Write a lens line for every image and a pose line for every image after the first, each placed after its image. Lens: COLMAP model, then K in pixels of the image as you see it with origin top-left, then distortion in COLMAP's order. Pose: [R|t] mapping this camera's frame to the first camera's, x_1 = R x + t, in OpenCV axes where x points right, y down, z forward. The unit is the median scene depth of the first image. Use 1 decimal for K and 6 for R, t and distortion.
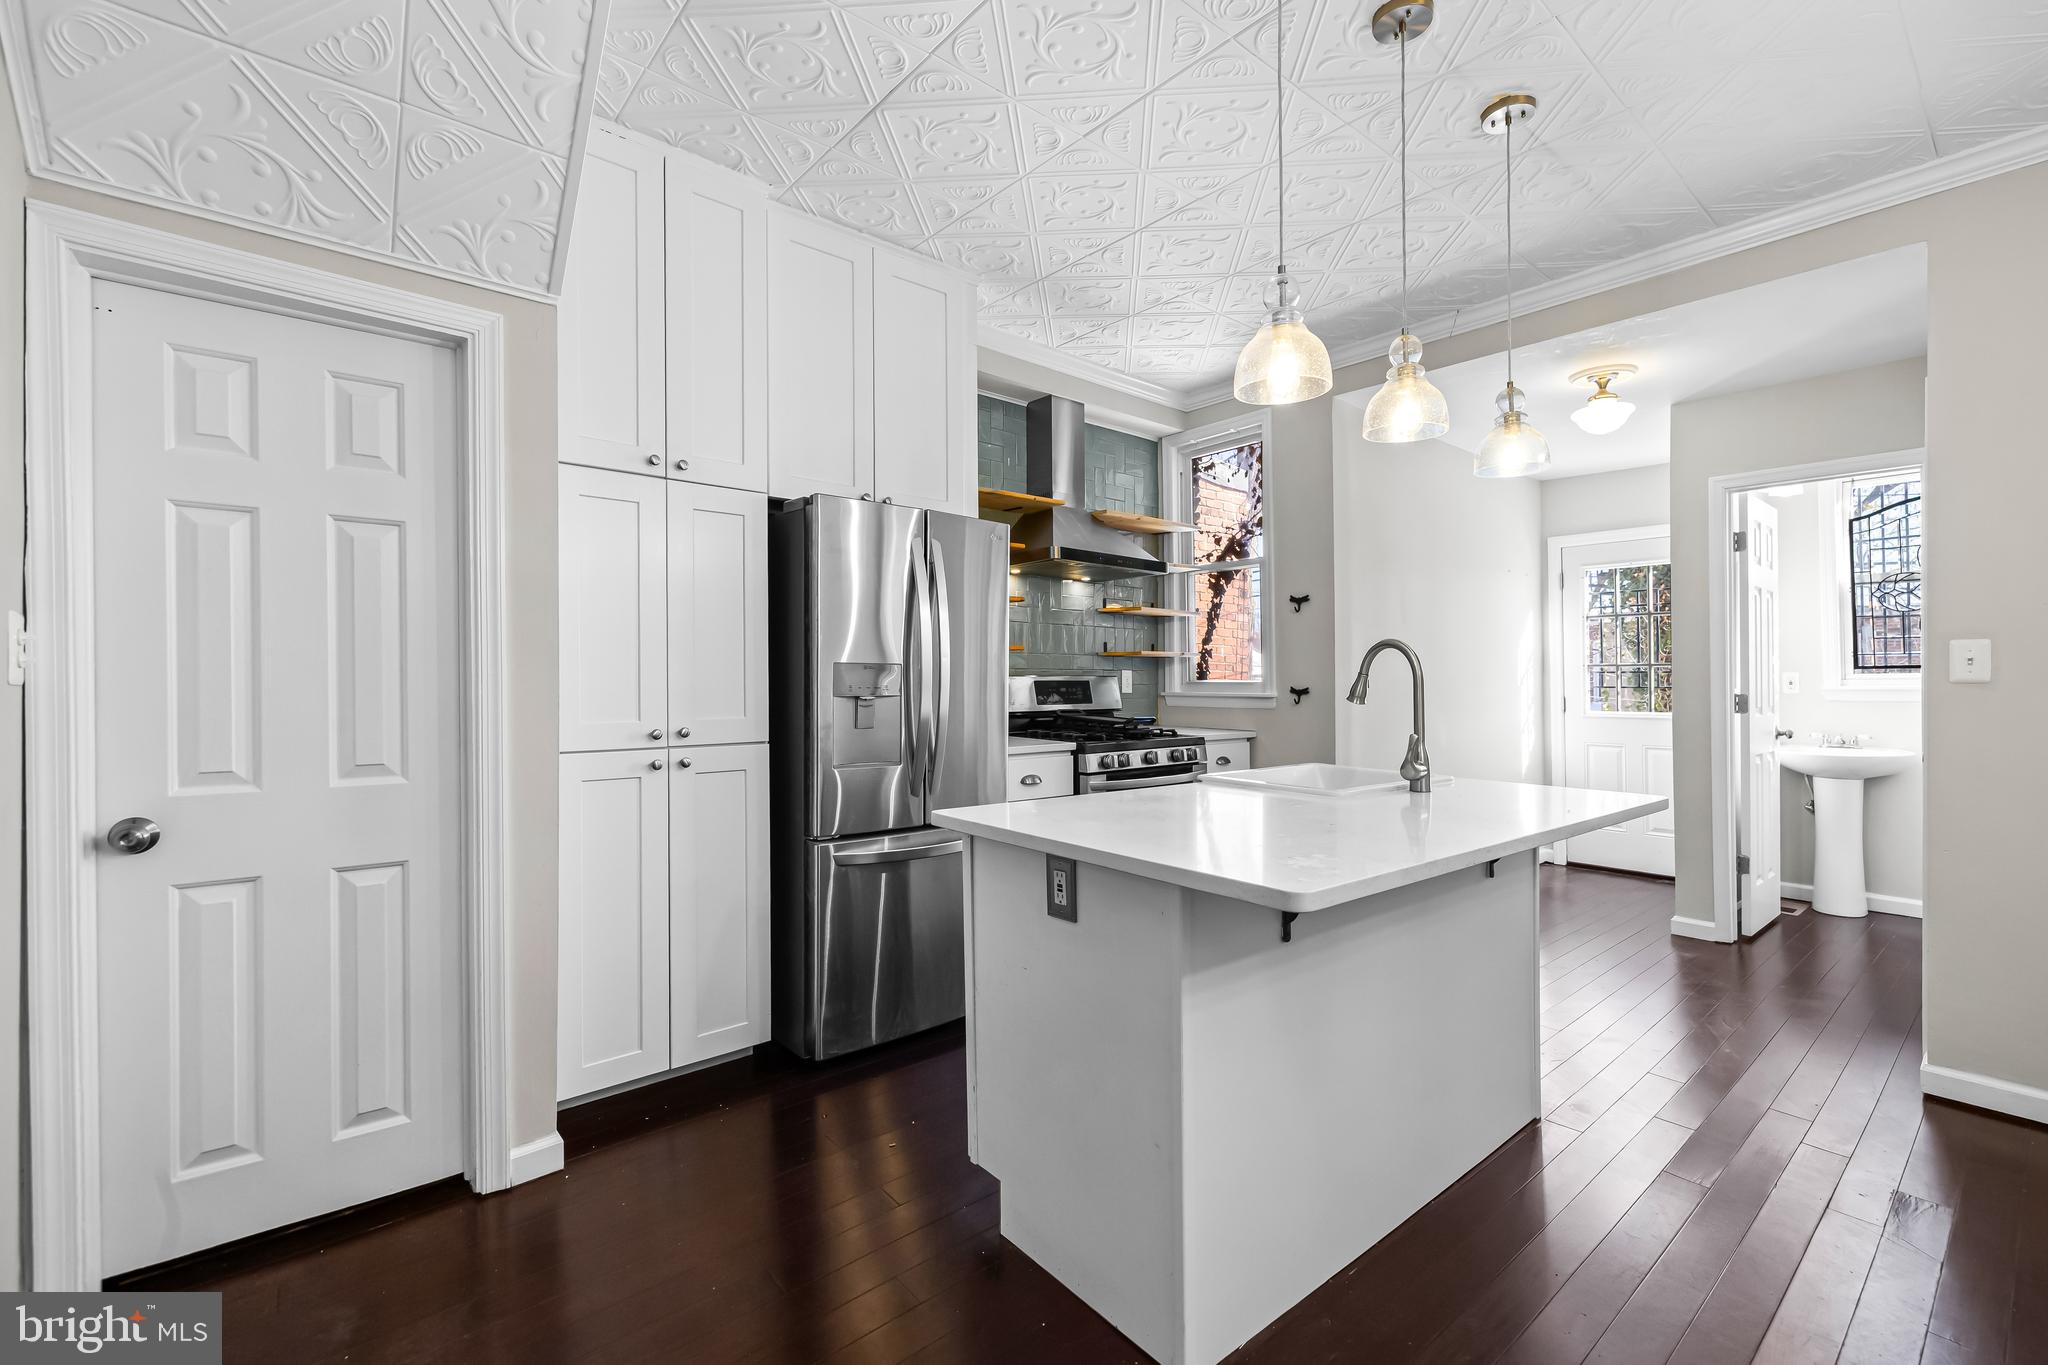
lens RADIAL K [[865.8, 0, 1021.3], [0, 865.8, 672.9], [0, 0, 1]] dist [-0.000817, 0.000404]
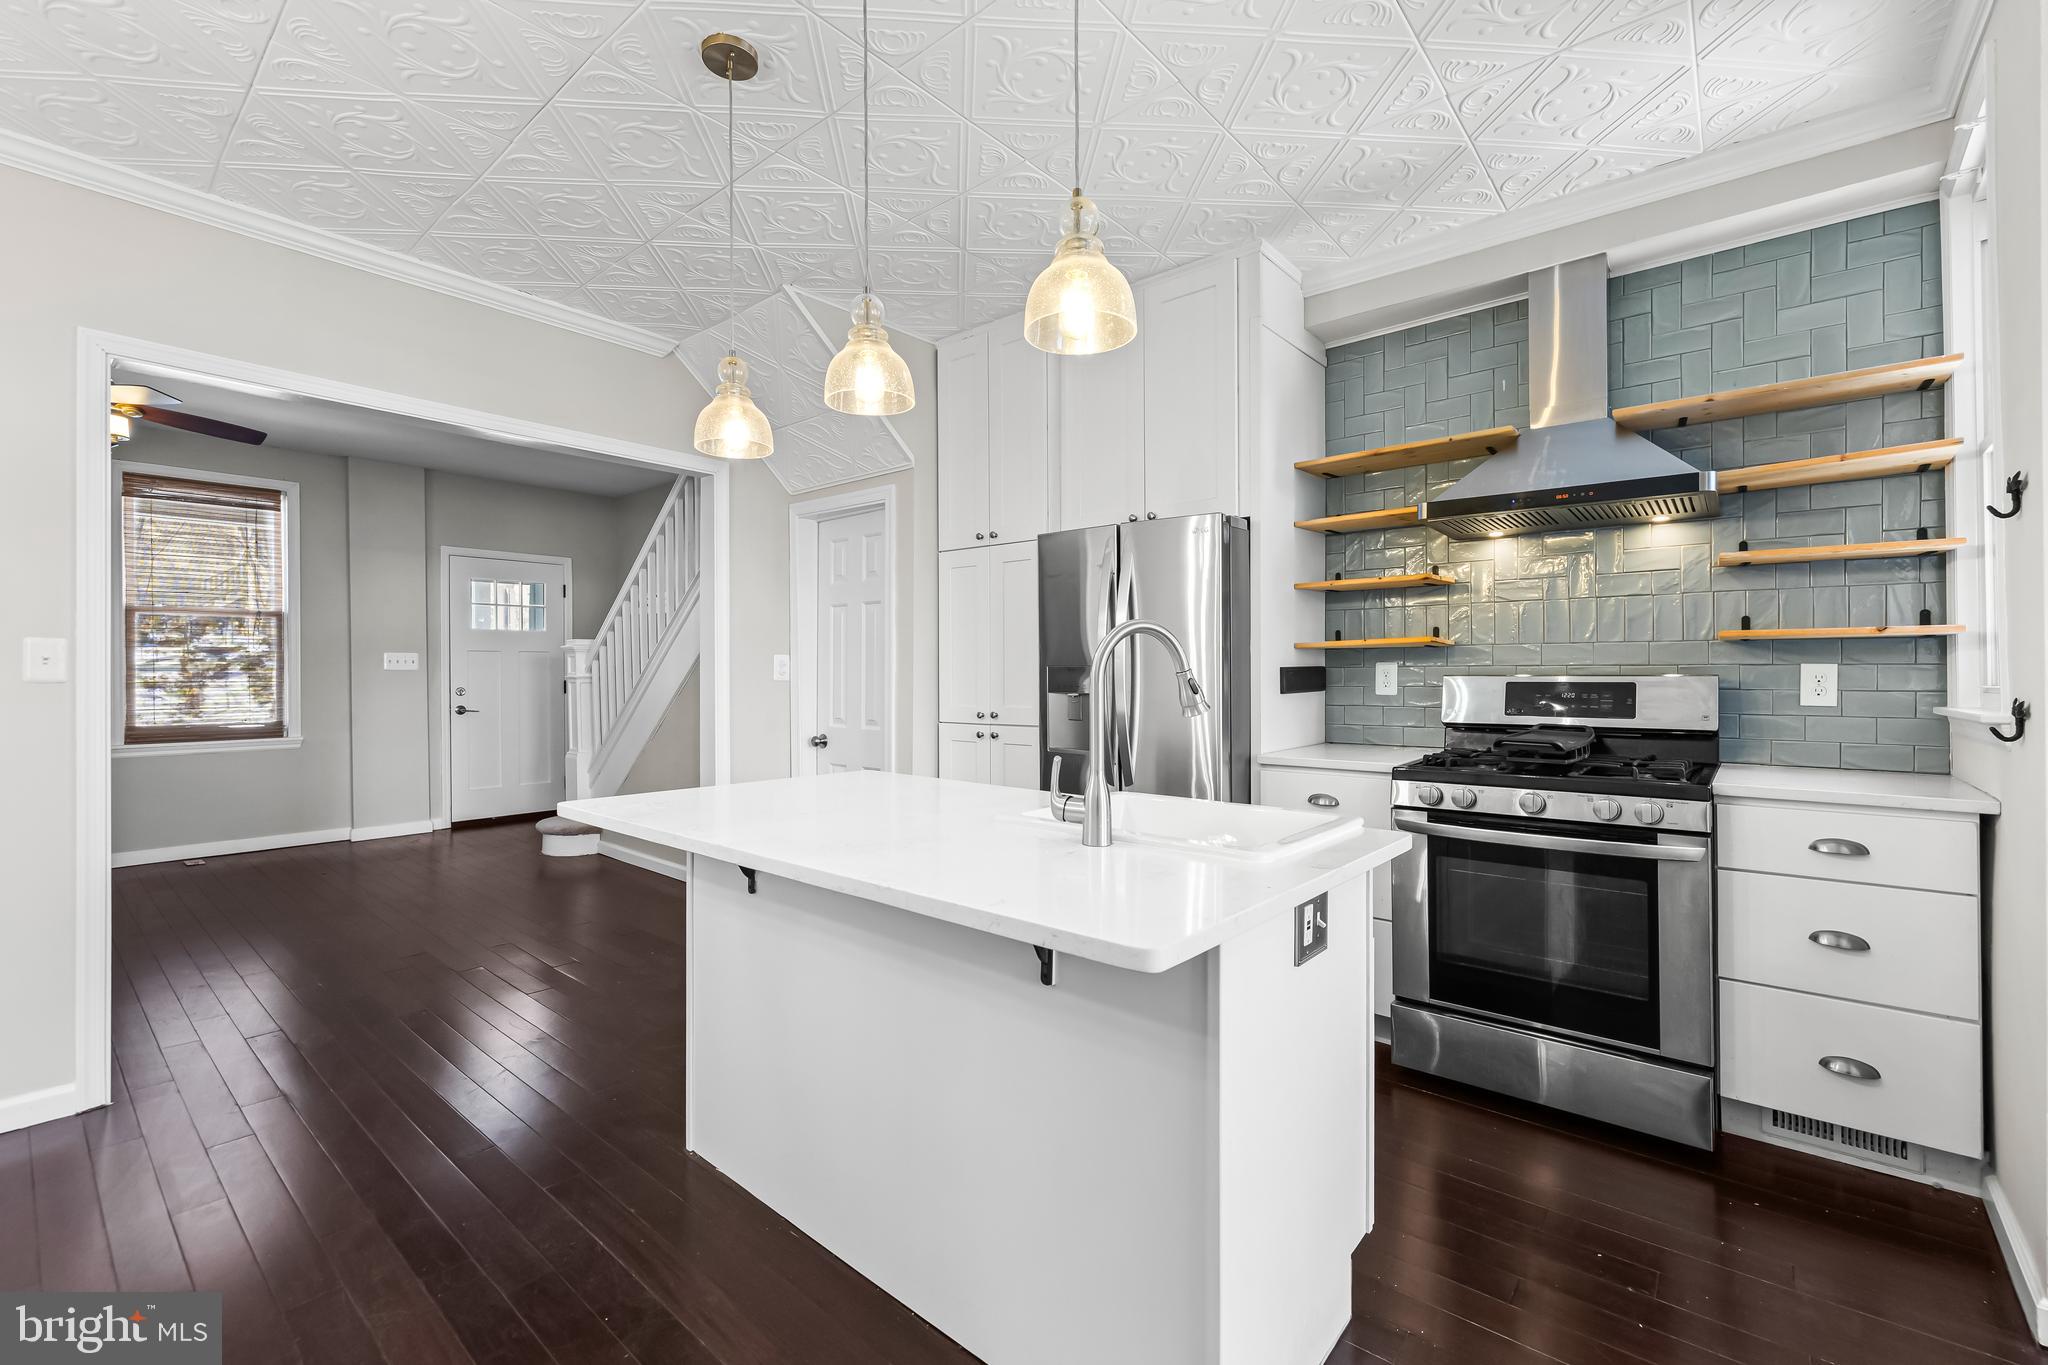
lens RADIAL K [[865.8, 0, 1024.5], [0, 865.8, 666.5], [0, 0, 1]] dist [-0.000817, 0.000404]
pose [[0.176748, -0.012630, -0.984175, 0.973794], [0.006240, 0.999912, -0.011712, 0.003503], [0.984236, -0.004071, 0.176812, 0.710959]]
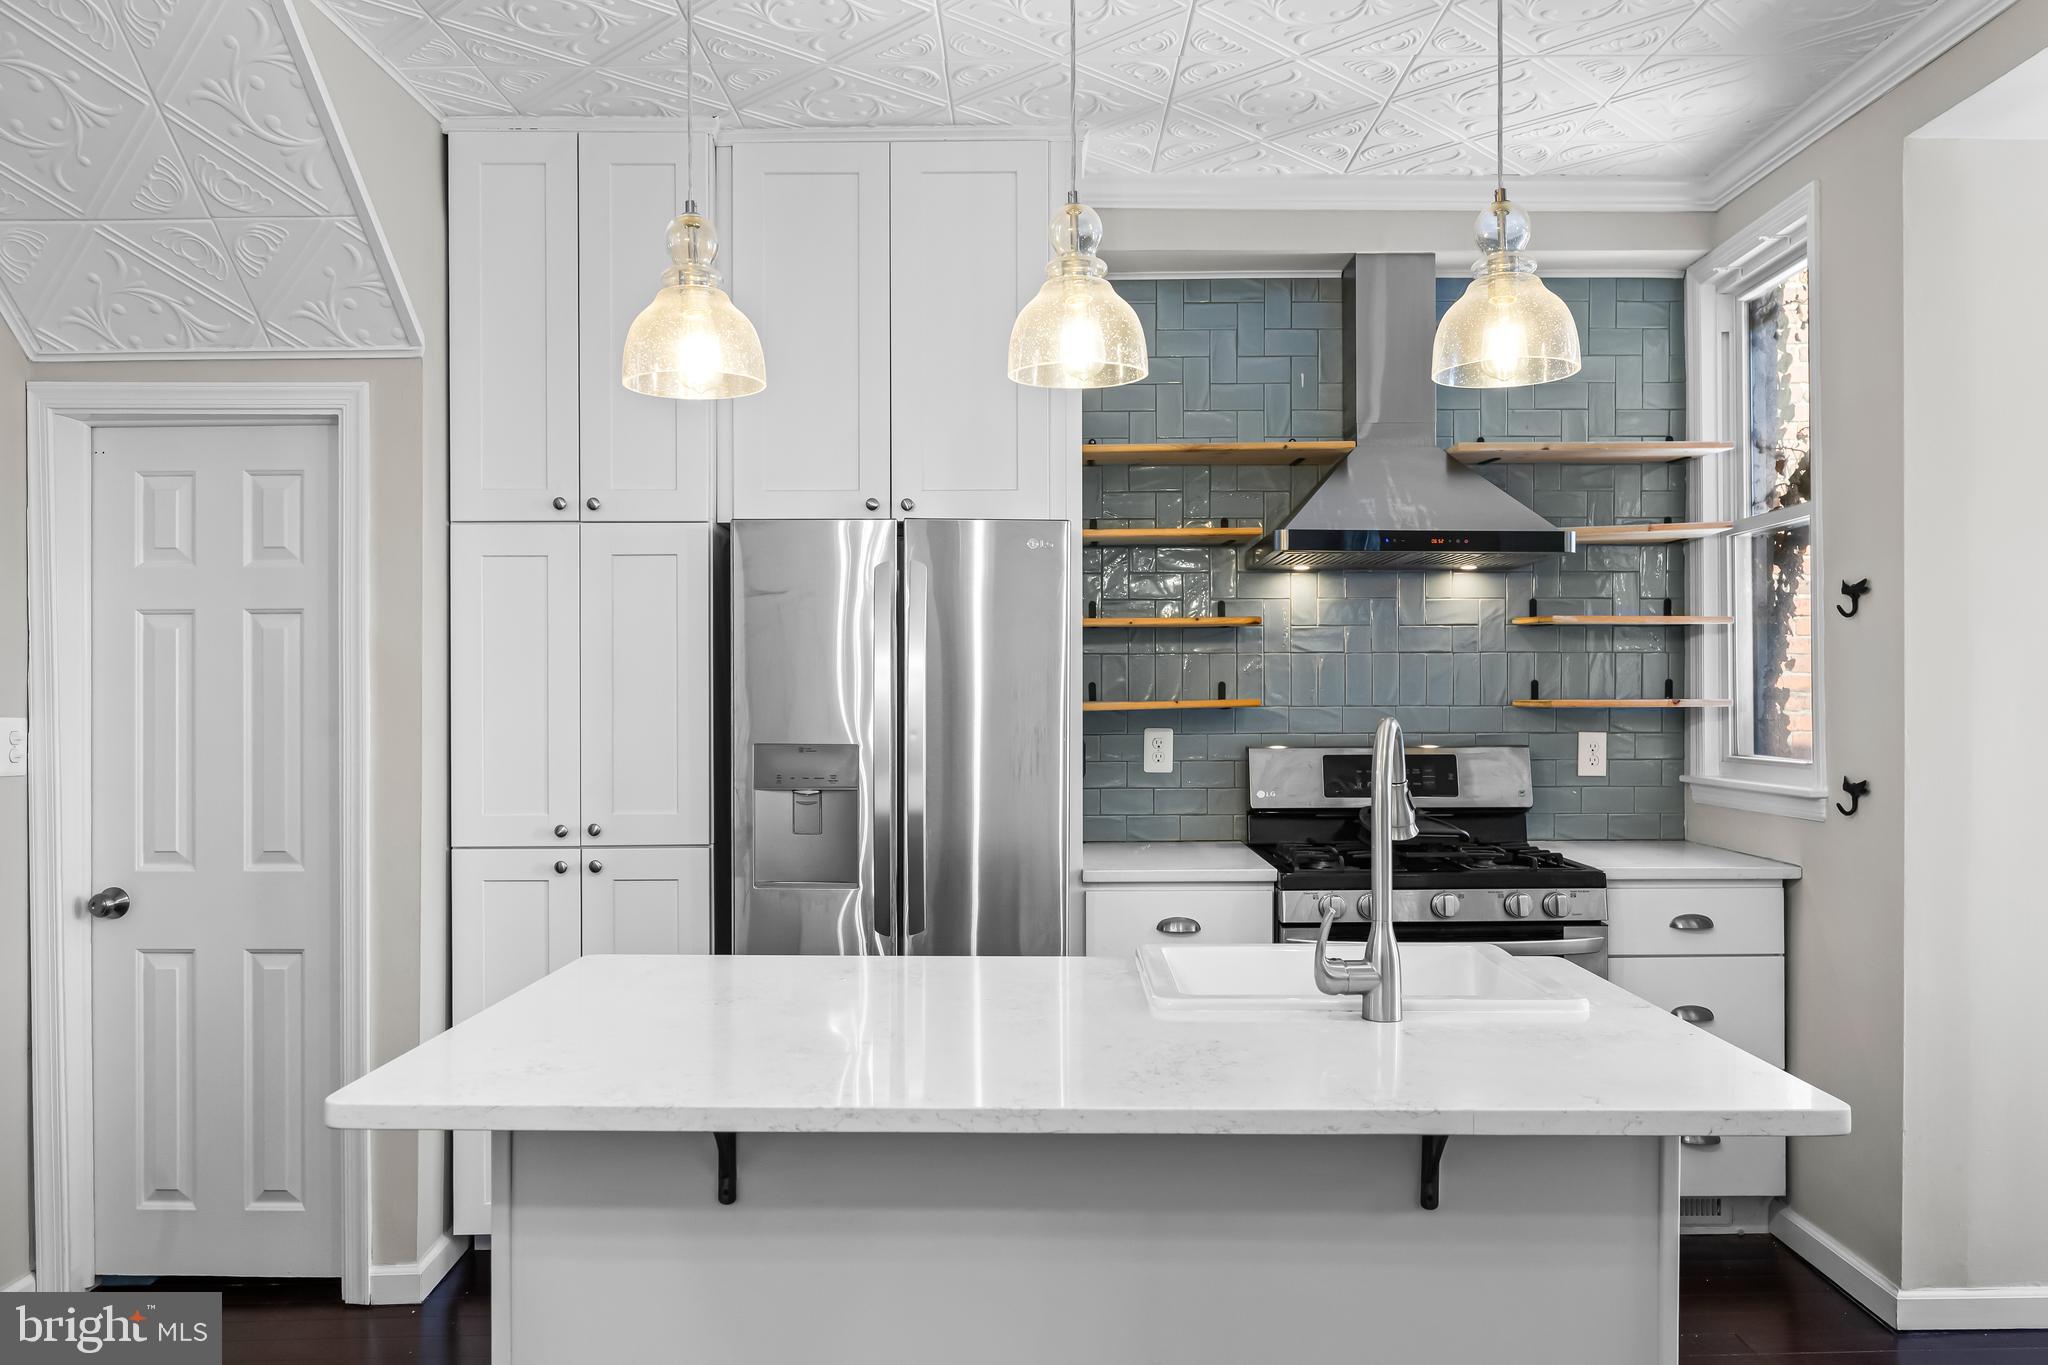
lens RADIAL K [[1485.5, 0, 1041.9], [0, 1485.5, 699.1], [0, 0, 1]] dist [-0.008307, 0.005022]
pose [[0.765928, -0.006246, -0.642896, 0.758675], [0.009702, 0.999951, 0.001843, -0.048163], [0.642853, -0.007649, 0.765951, 0.175106]]
